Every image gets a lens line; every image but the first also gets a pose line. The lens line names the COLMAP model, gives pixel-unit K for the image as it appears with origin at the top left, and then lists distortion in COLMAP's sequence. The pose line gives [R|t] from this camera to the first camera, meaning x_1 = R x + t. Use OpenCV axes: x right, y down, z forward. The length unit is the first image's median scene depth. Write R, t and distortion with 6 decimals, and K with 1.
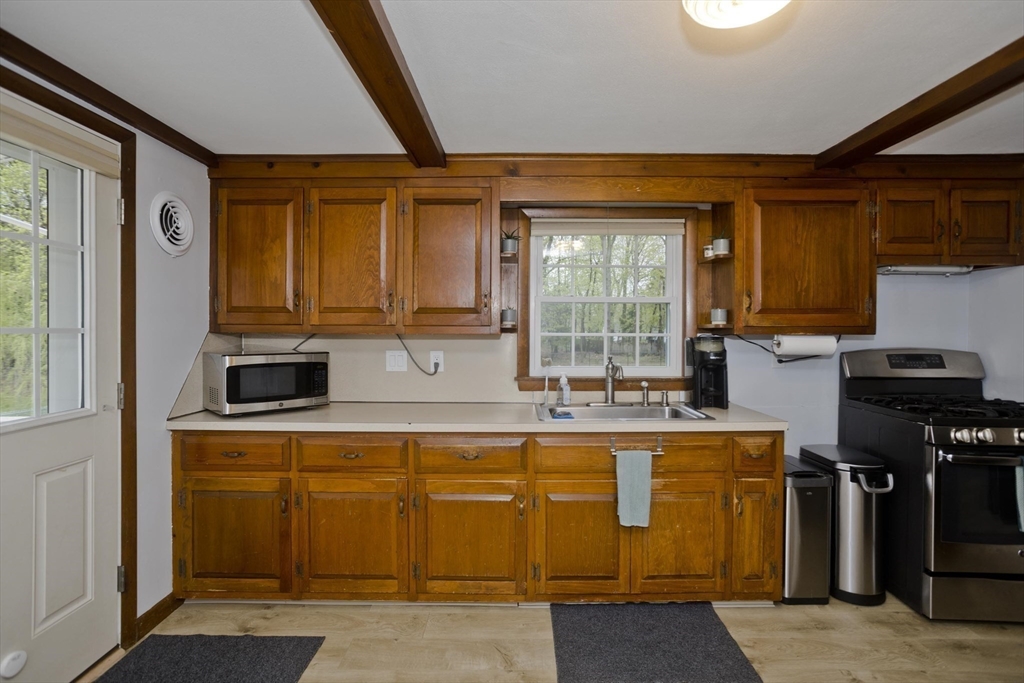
lens RADIAL K [[493.6, 0, 512.3], [0, 493.6, 332.3], [0, 0, 1]] dist [-0.036630, 0.018420]
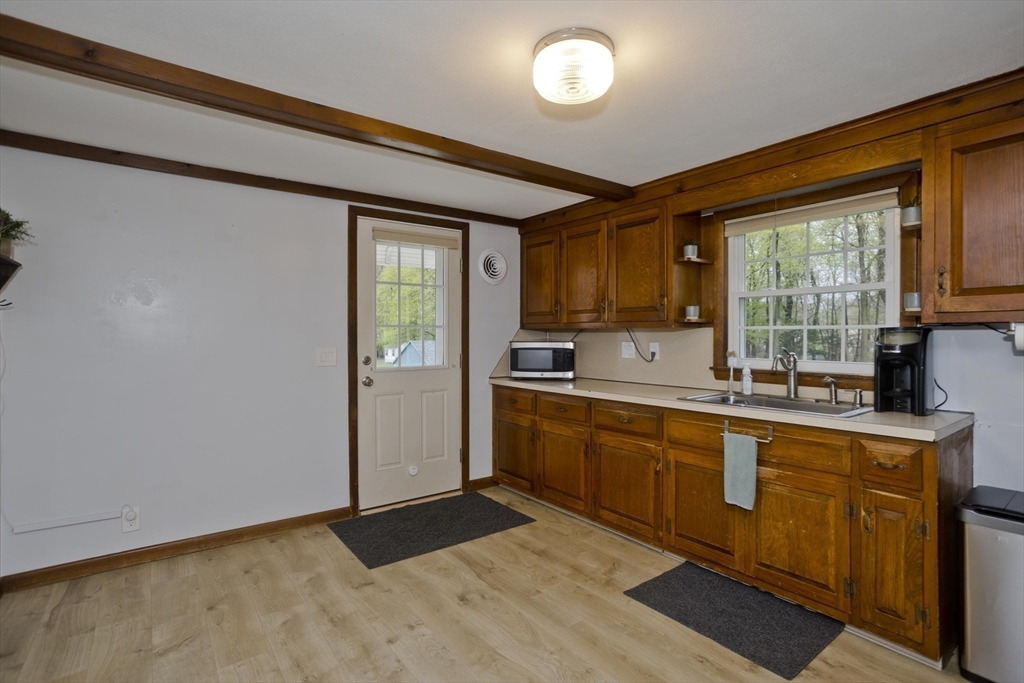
lens RADIAL K [[493.6, 0, 520.7], [0, 493.6, 336.3], [0, 0, 1]] dist [-0.036630, 0.018420]
pose [[0.613198, -0.000705, -0.789929, 0.741154], [-0.001289, 0.999997, -0.001893, 0.030487], [0.789928, 0.002179, 0.613196, -0.013482]]
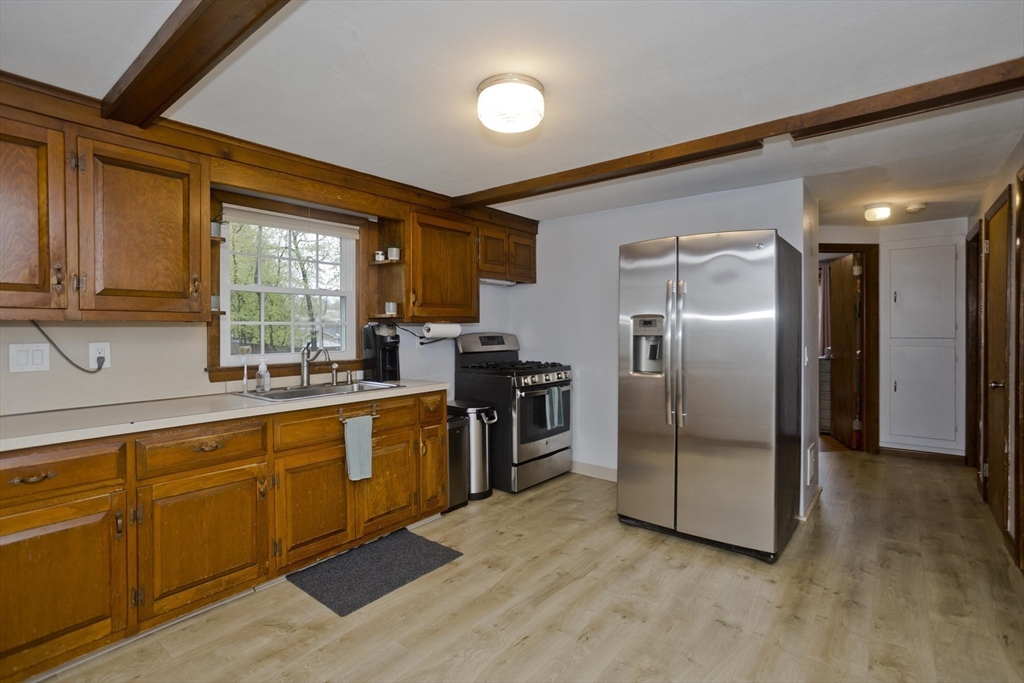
lens RADIAL K [[493.6, 0, 515.0], [0, 493.6, 328.1], [0, 0, 1]] dist [-0.036630, 0.018420]
pose [[0.616550, -0.005665, 0.787295, -0.436418], [0.011905, 0.999927, -0.002129, 0.028465], [-0.787226, 0.010685, 0.616572, -0.041655]]
